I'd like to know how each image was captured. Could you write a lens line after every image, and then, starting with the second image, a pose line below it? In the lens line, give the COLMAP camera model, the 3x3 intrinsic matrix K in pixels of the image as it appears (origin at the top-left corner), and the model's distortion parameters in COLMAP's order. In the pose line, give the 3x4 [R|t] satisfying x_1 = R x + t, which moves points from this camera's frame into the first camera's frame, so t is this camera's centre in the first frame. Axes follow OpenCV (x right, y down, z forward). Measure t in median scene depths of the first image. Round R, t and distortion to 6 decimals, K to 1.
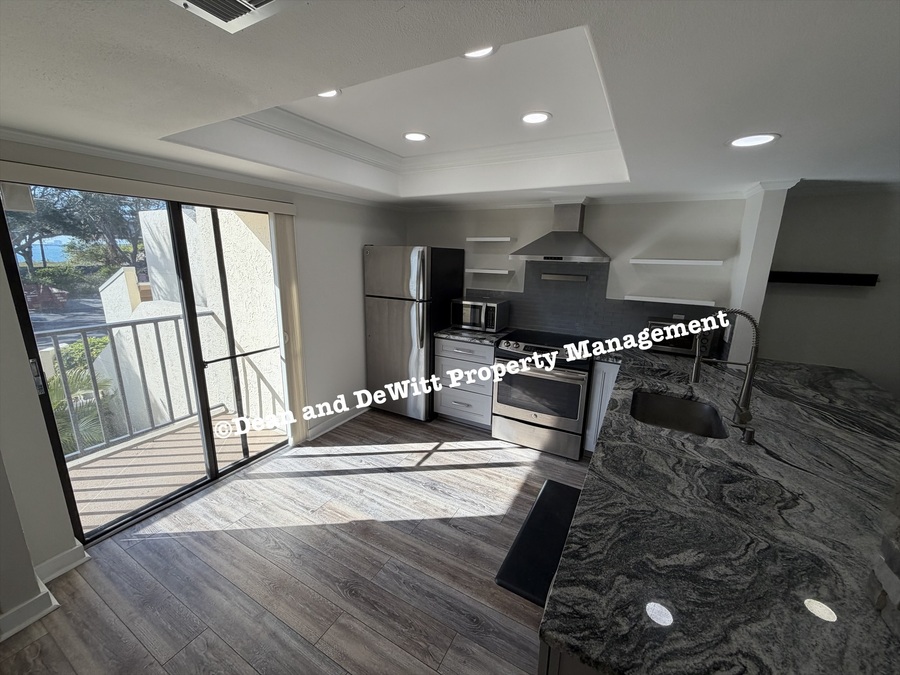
lens RADIAL K [[358.6, 0, 450.1], [0, 358.6, 336.5], [0, 0, 1]] dist [0.000866, 0.000214]
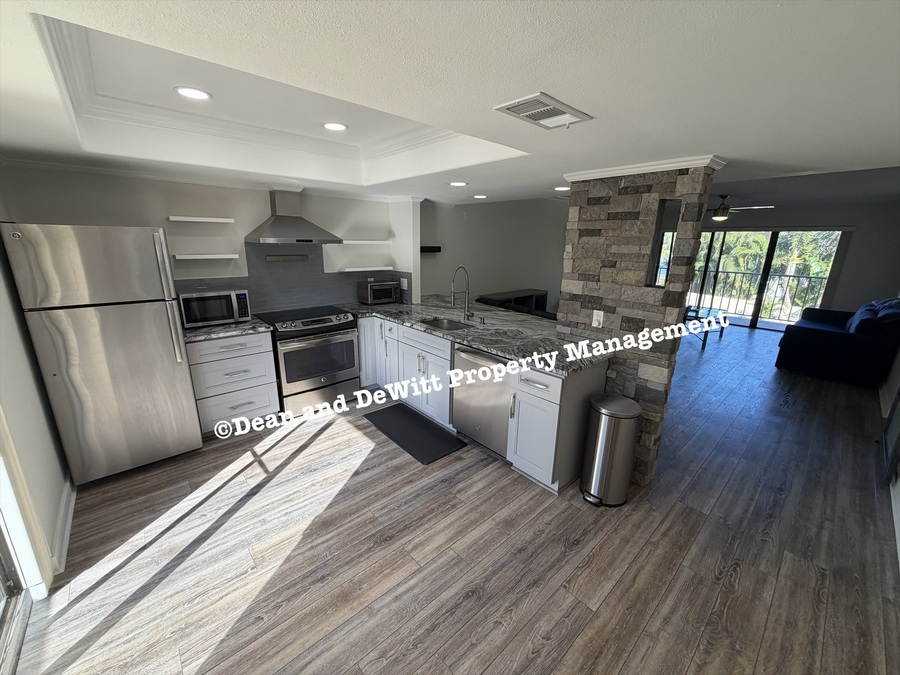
lens RADIAL K [[358.6, 0, 446.2], [0, 358.6, 336.4], [0, 0, 1]] dist [0.000866, 0.000214]
pose [[0.331223, -0.259159, 0.907264, -0.829571], [0.203521, 0.958529, 0.199501, -0.078018], [-0.921342, 0.118568, 0.370231, 0.248322]]
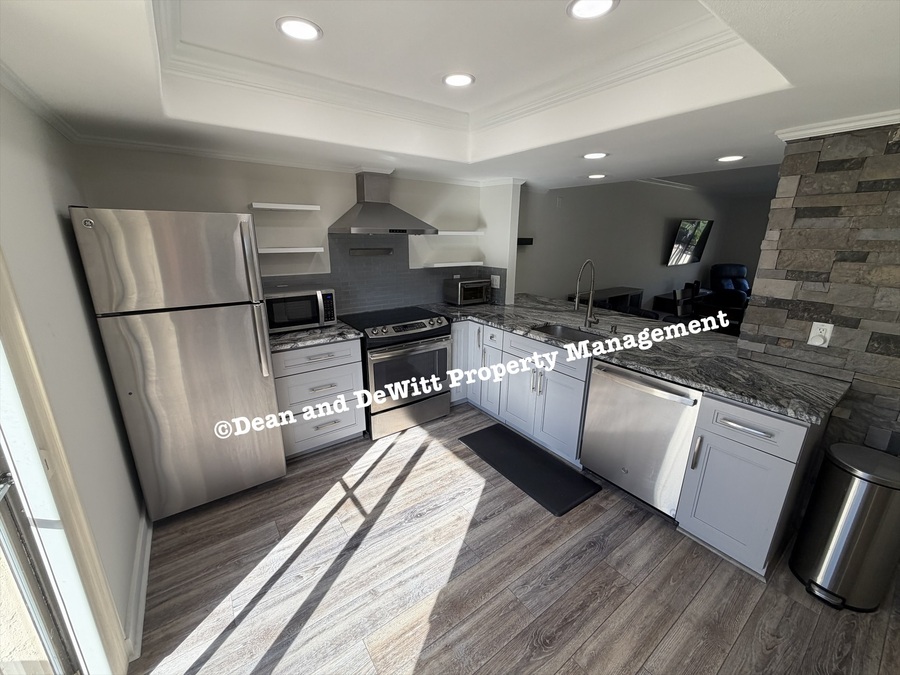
lens RADIAL K [[358.6, 0, 446.1], [0, 358.6, 336.5], [0, 0, 1]] dist [0.000866, 0.000214]
pose [[0.429107, -0.263647, 0.863920, -0.688270], [0.205480, 0.959869, 0.190867, -0.128014], [-0.879571, 0.095616, 0.466060, 0.576529]]
